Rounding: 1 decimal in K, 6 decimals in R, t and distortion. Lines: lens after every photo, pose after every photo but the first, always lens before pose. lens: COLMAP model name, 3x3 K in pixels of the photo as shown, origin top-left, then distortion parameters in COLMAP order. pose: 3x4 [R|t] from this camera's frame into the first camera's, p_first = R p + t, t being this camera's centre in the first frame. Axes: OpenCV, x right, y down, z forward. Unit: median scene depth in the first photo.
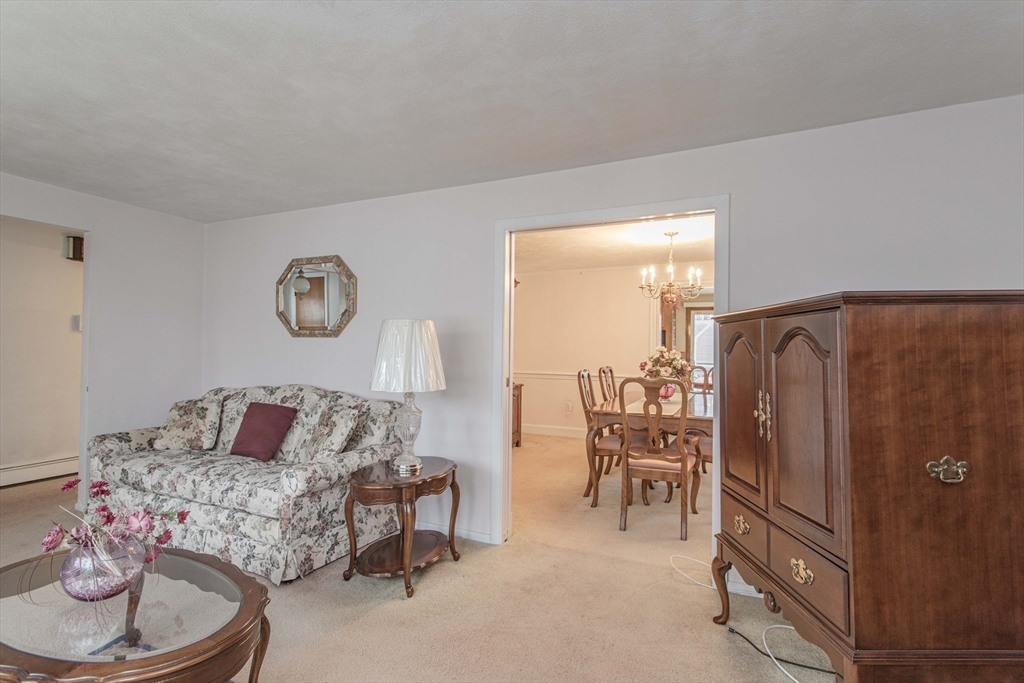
lens RADIAL K [[495.3, 0, 512.0], [0, 495.3, 341.5], [0, 0, 1]] dist [-0.000932, -0.000118]
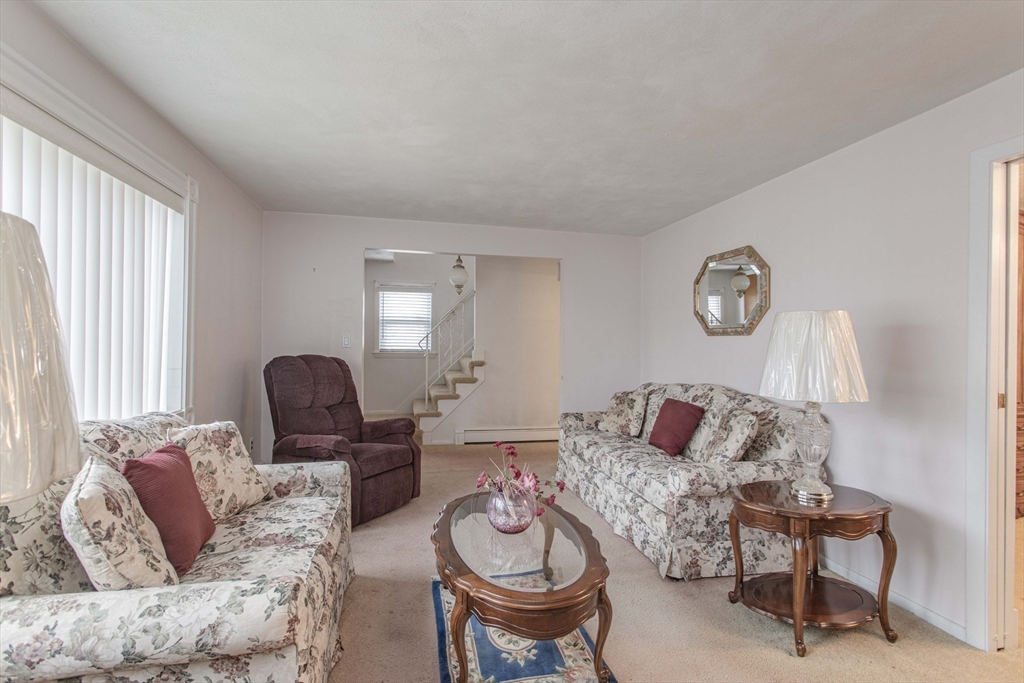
lens RADIAL K [[487.2, 0, 513.9], [0, 487.2, 341.5], [0, 0, 1]] dist [-0.001805, -0.000217]
pose [[0.586096, -0.008406, -0.810198, 0.143426], [0.007123, 0.999961, -0.005223, 0.005603], [0.810210, -0.002710, 0.586133, 0.140469]]
